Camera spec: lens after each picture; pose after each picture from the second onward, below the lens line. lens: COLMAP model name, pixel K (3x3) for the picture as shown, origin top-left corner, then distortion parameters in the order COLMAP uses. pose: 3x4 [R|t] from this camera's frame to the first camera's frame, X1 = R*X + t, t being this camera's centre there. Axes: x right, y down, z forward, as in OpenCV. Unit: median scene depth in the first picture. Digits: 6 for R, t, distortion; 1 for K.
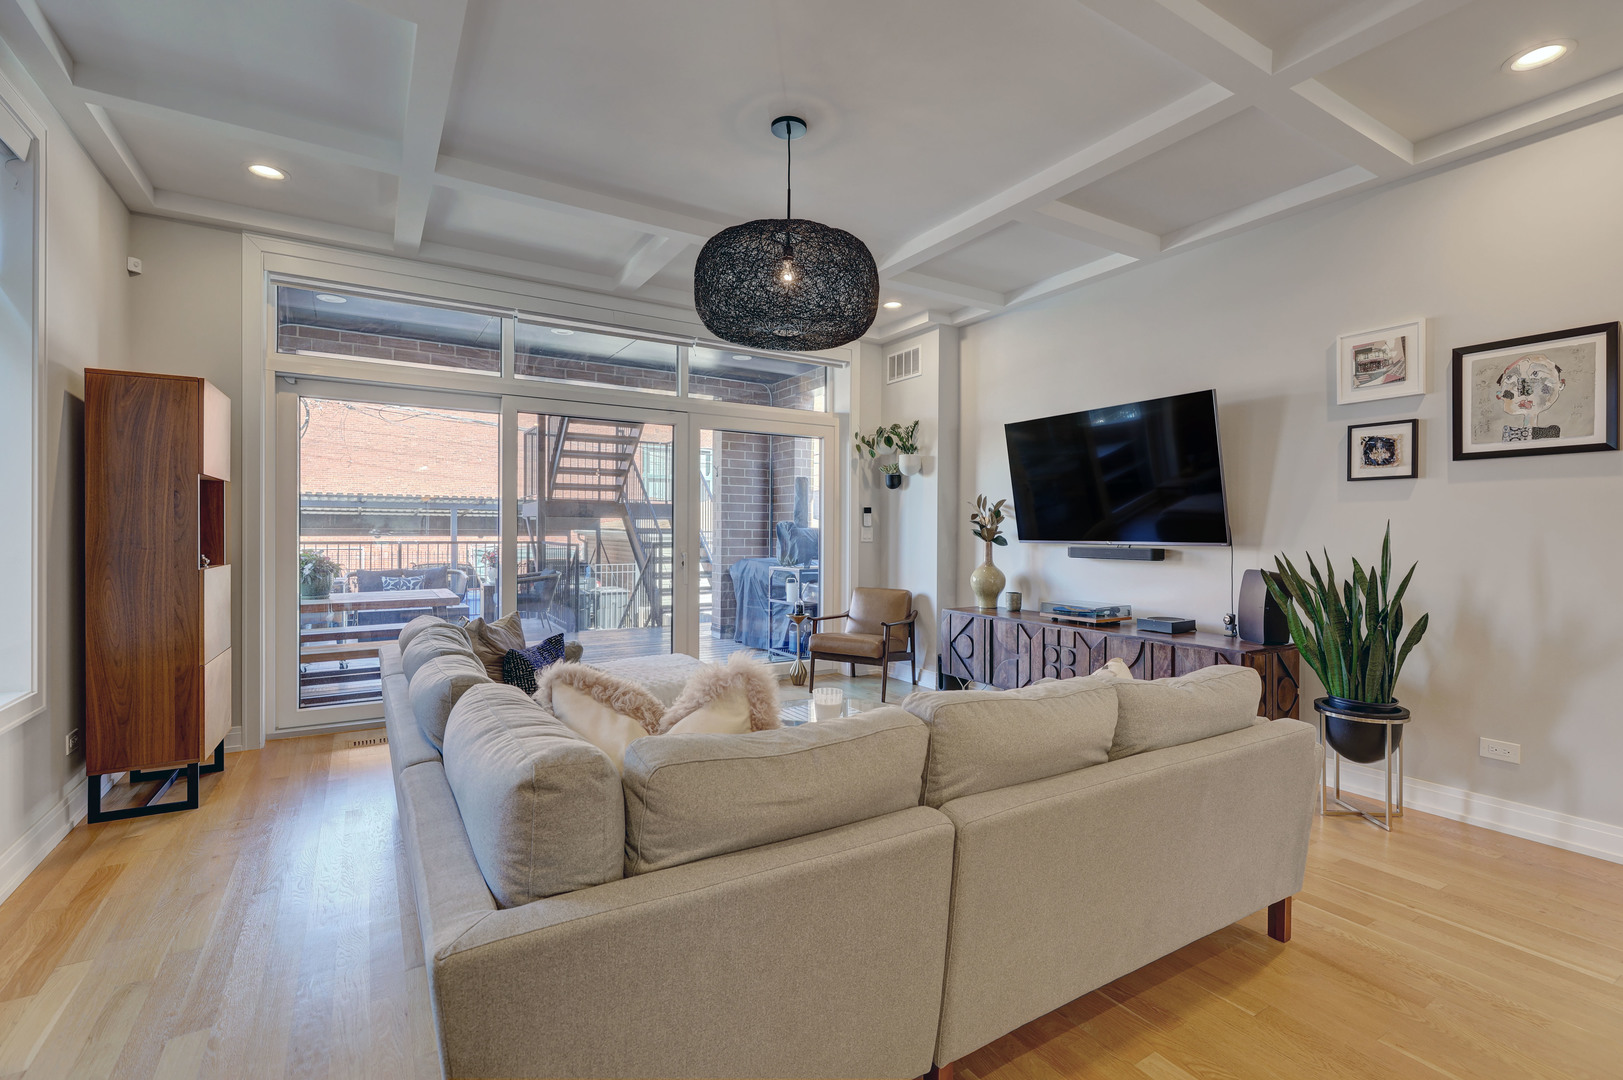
lens RADIAL K [[733.5, 0, 817.2], [0, 733.5, 542.2], [0, 0, 1]] dist [0.004345, -0.000930]
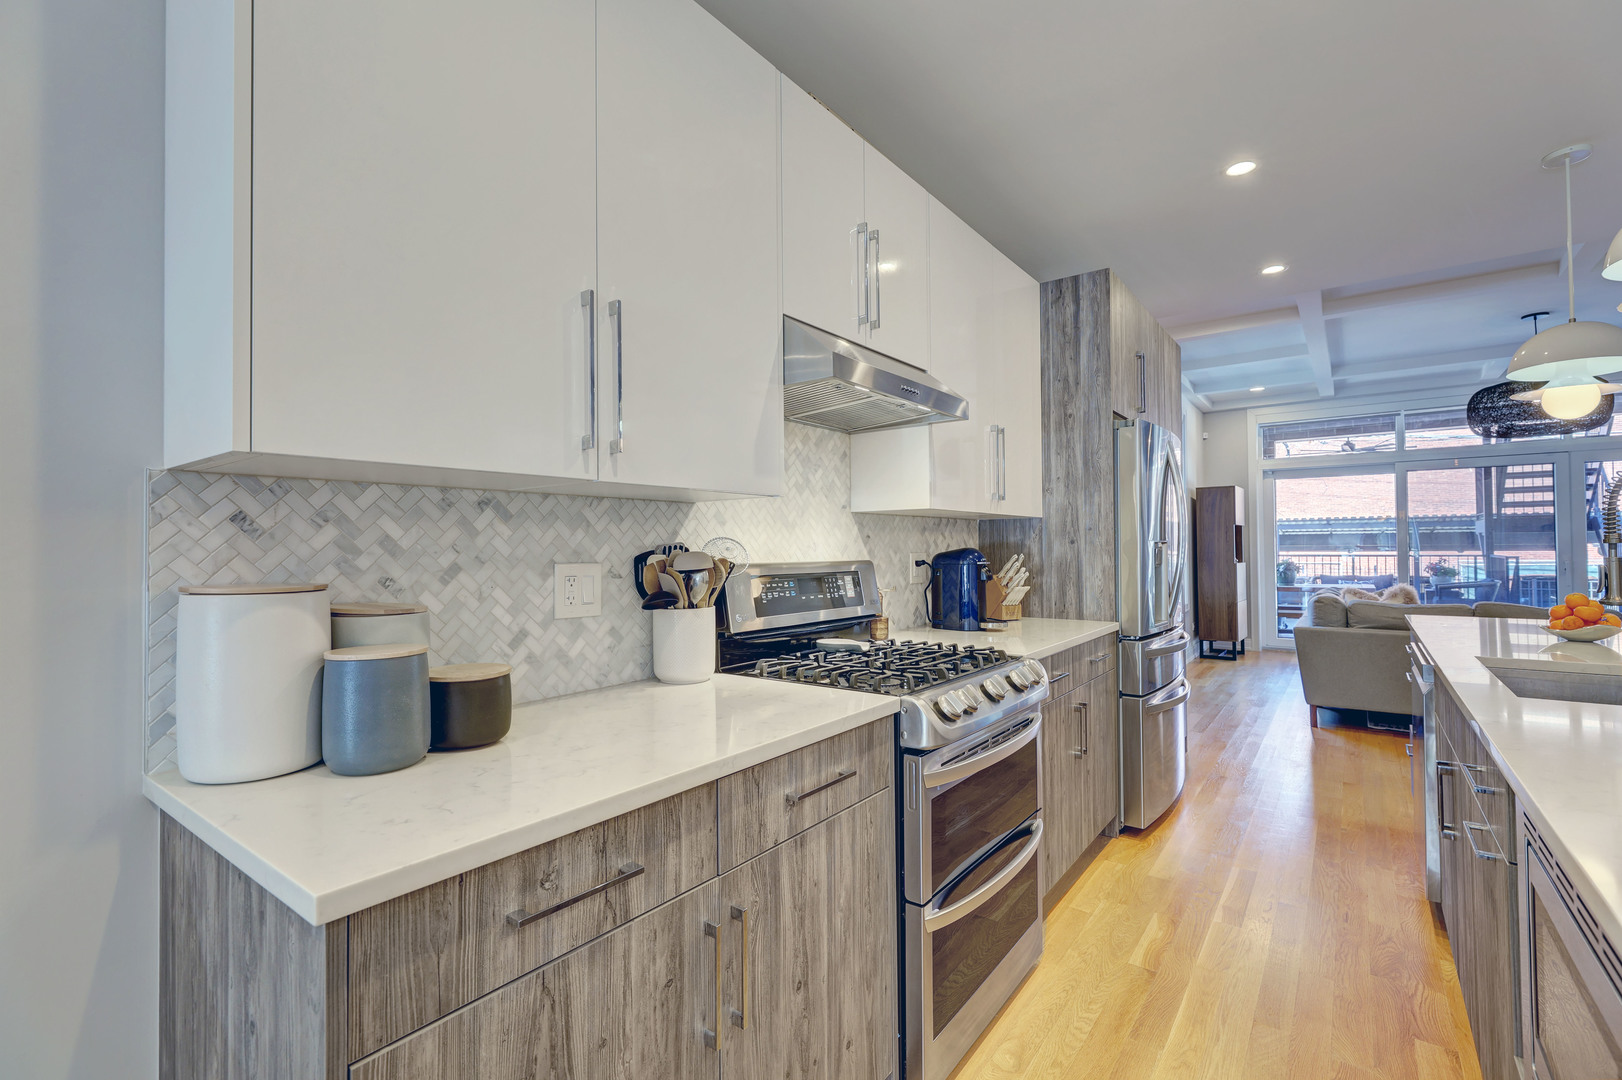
lens RADIAL K [[733.1, 0, 798.5], [0, 733.1, 530.8], [0, 0, 1]] dist [0.004345, -0.000930]
pose [[0.361038, -0.032551, -0.931983, 0.504724], [-0.003068, 0.999344, -0.036092, 0.011081], [0.932546, 0.015891, 0.360701, -0.681775]]
